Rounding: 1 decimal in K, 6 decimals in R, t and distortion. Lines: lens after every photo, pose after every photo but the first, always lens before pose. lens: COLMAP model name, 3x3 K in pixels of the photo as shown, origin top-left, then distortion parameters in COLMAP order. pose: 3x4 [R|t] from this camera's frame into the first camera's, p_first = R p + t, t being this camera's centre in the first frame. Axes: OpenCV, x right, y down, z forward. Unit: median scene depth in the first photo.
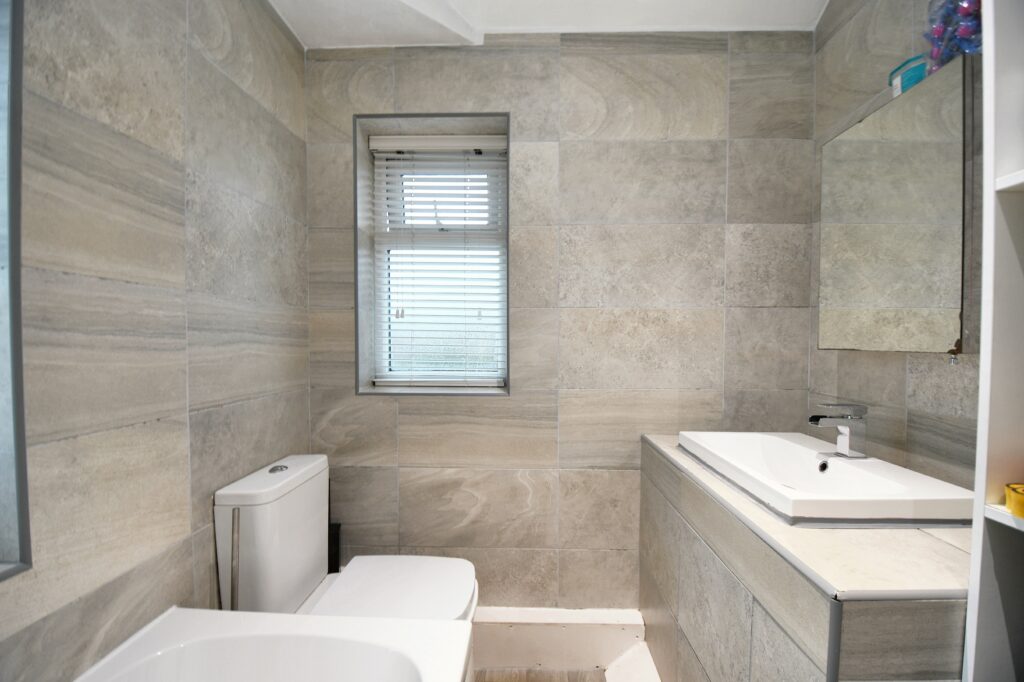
lens RADIAL K [[450.0, 0, 514.4], [0, 450.0, 354.8], [0, 0, 1]] dist [0.014755, -0.019913]
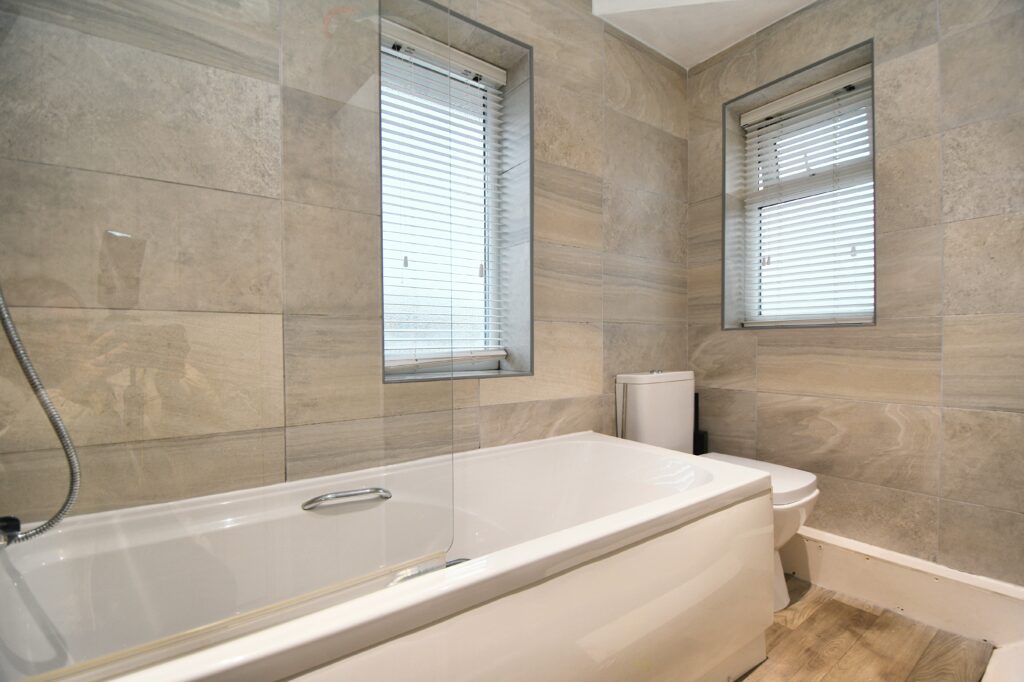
lens RADIAL K [[450.0, 0, 514.4], [0, 450.0, 354.8], [0, 0, 1]] dist [0.014755, -0.019913]
pose [[0.611126, 0.012991, -0.791427, 0.284369], [-0.018788, 0.999822, 0.001905, 0.167808], [0.791310, 0.013705, 0.611261, -0.205583]]
